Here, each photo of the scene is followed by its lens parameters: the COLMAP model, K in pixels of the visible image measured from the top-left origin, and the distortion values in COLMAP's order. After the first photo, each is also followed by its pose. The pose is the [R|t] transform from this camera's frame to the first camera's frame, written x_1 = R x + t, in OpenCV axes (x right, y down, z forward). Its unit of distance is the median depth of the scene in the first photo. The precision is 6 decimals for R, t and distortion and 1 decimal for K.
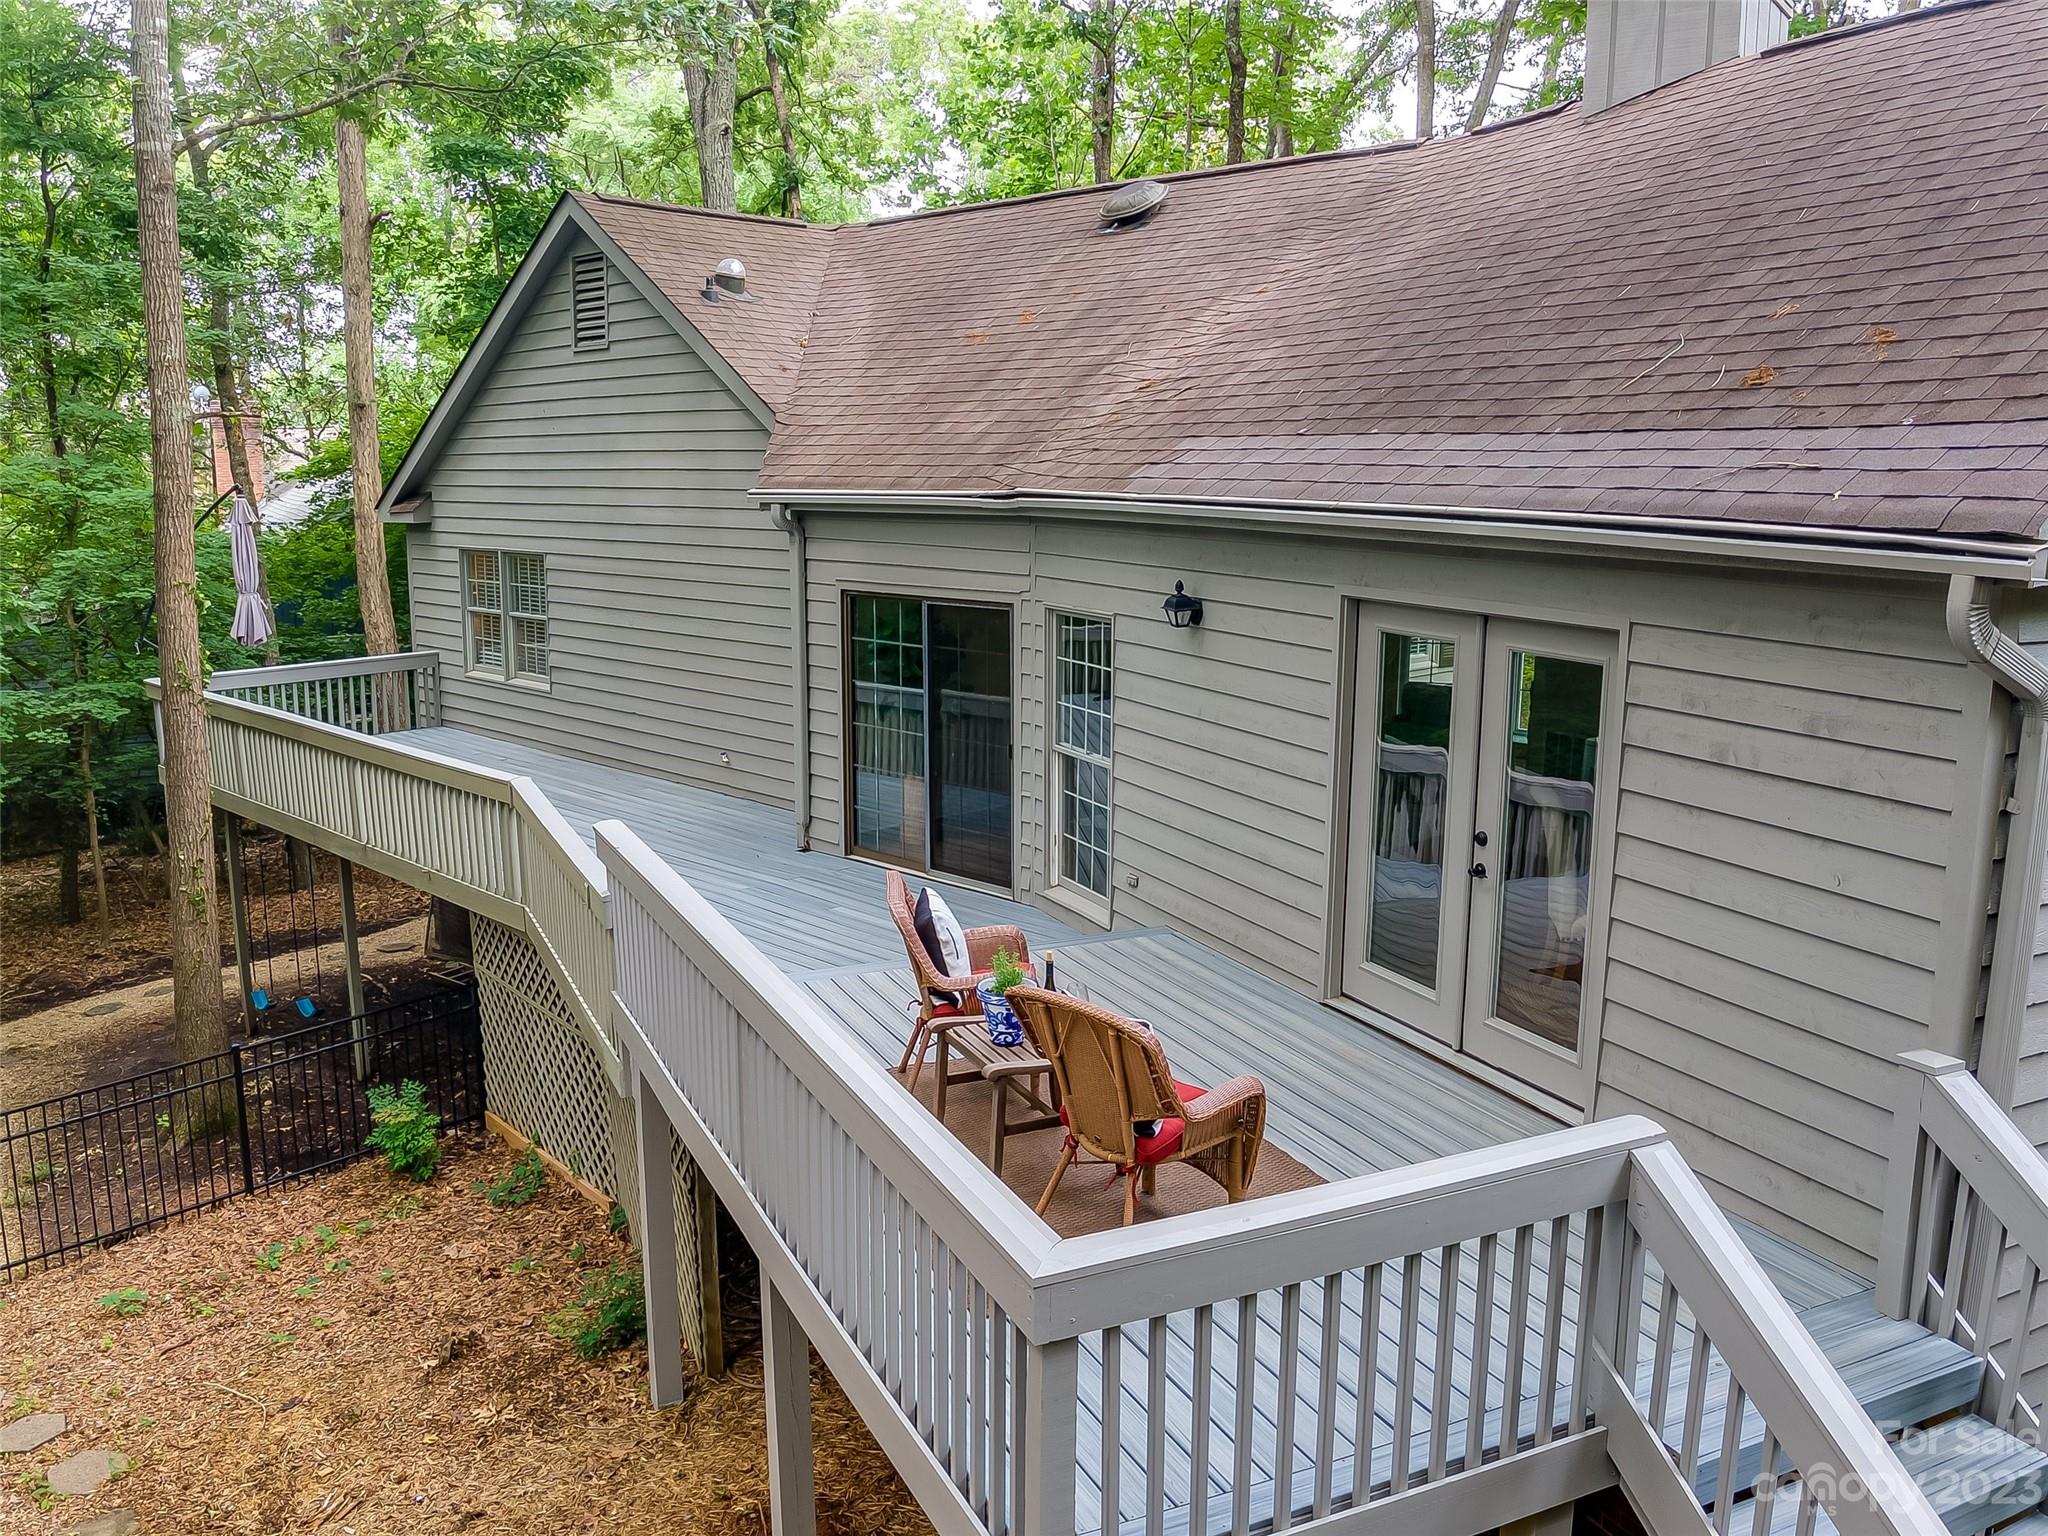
lens RADIAL K [[1621.2, 0, 1032.4], [0, 1621.2, 780.1], [0, 0, 1]] dist [-0.031568, 0.006703]
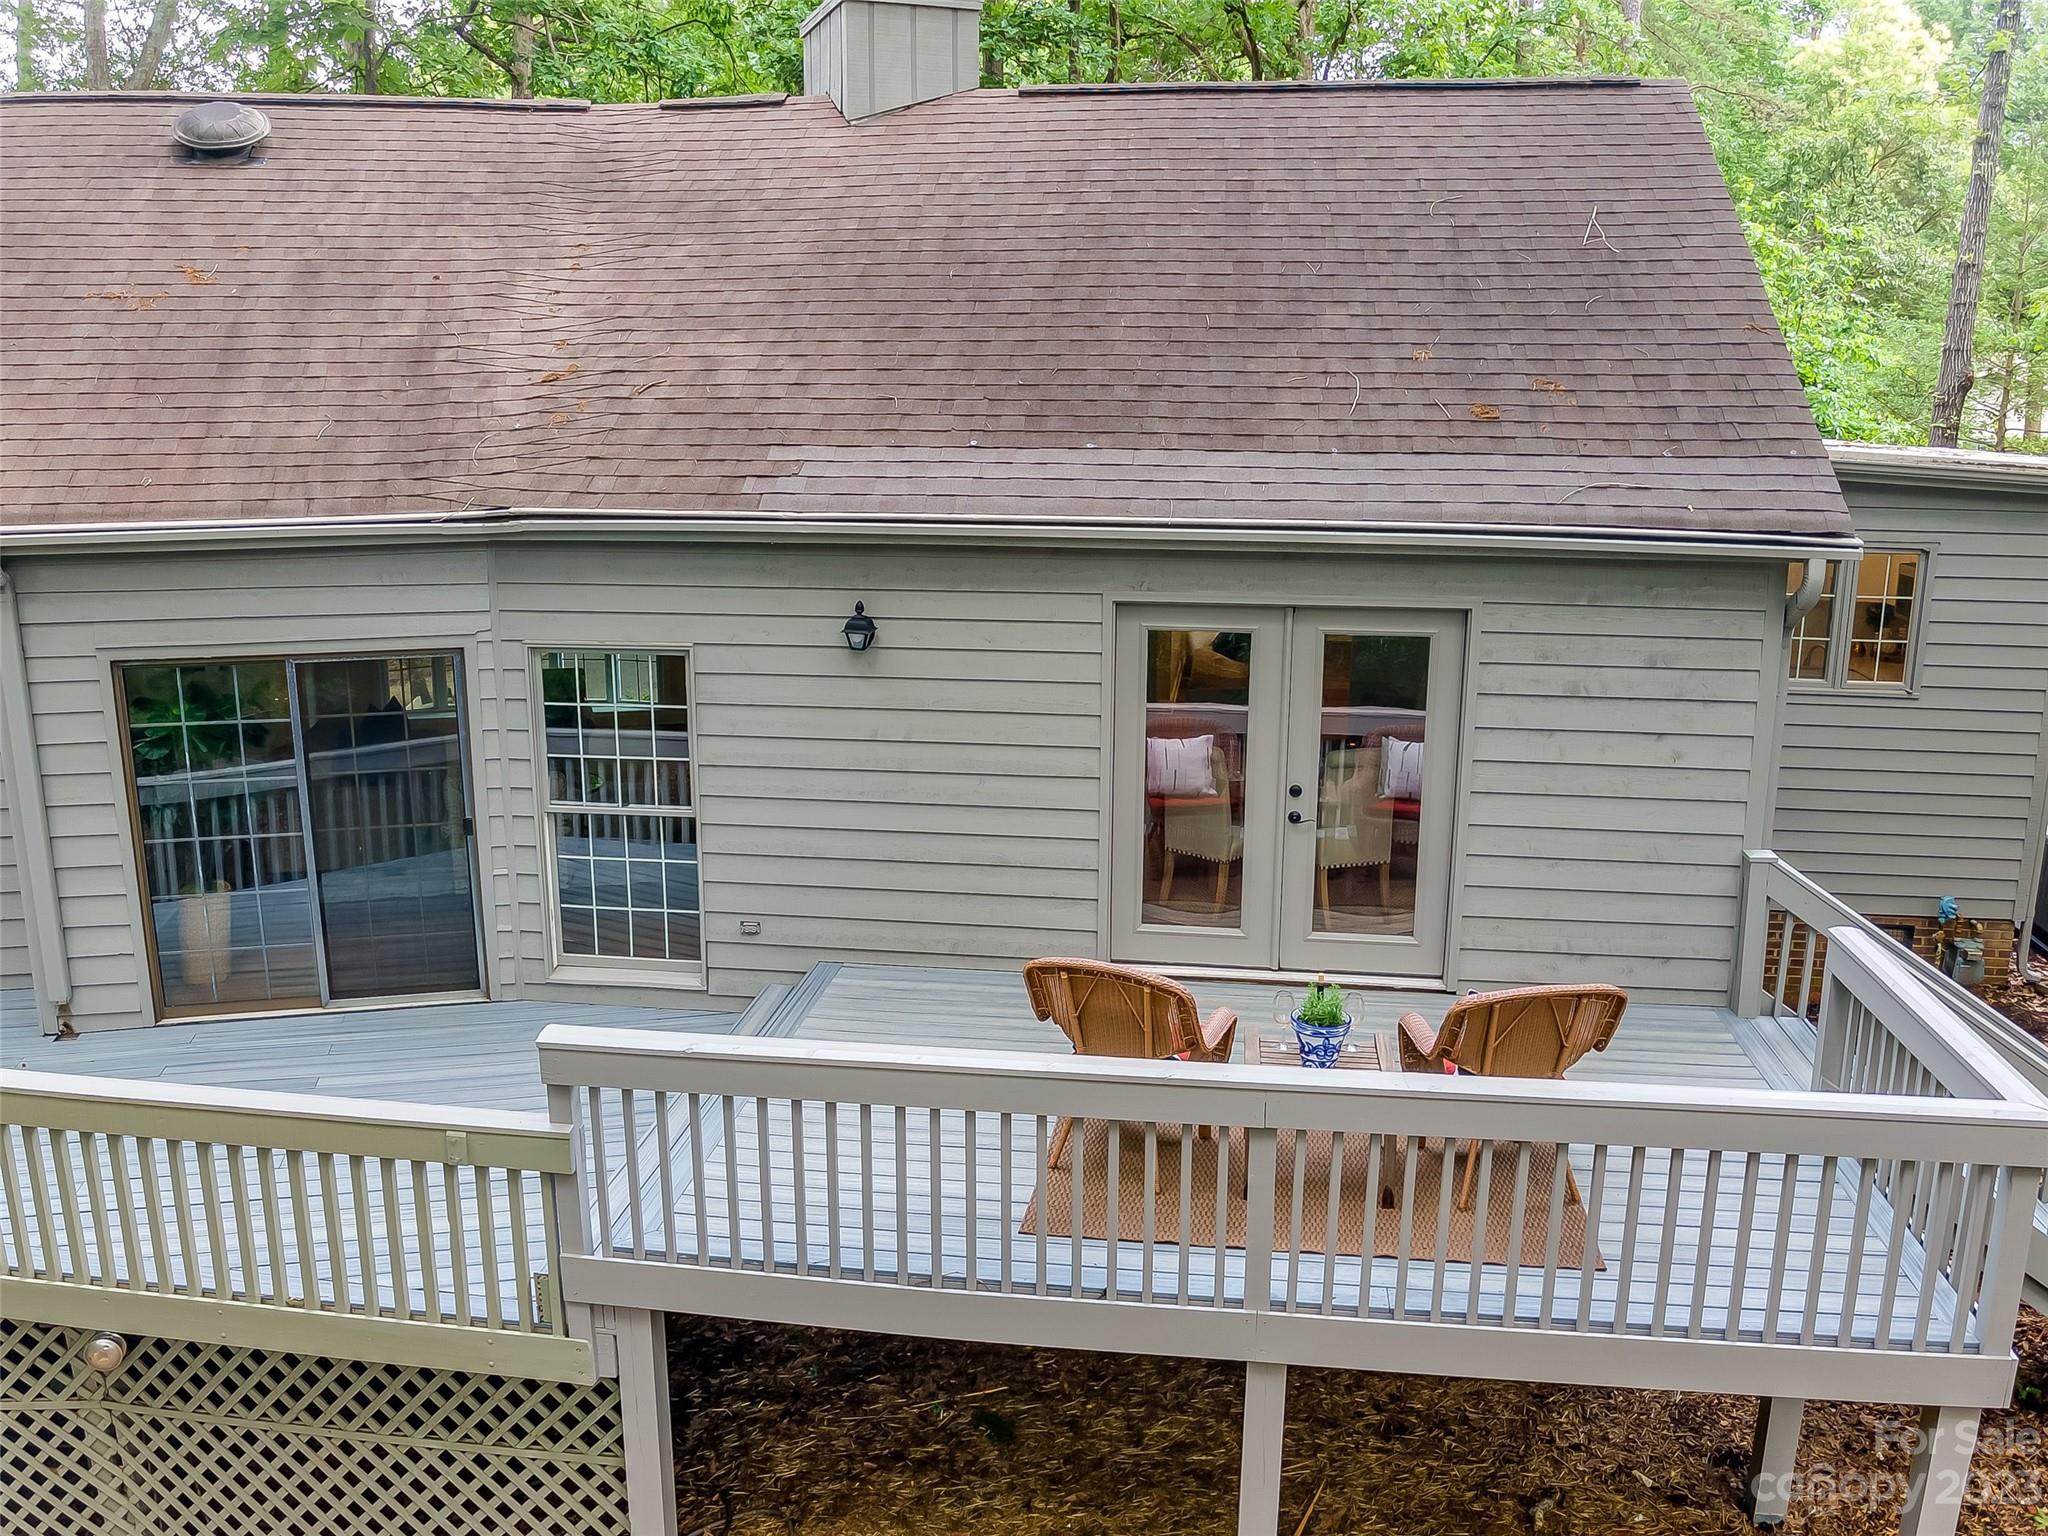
lens RADIAL K [[1621.2, 0, 1028.4], [0, 1621.2, 765.1], [0, 0, 1]] dist [-0.031568, 0.006703]
pose [[0.558101, -0.194244, 0.806717, -0.521279], [0.159624, 0.979188, 0.125342, -0.107775], [-0.814275, 0.058818, 0.577492, 0.304627]]
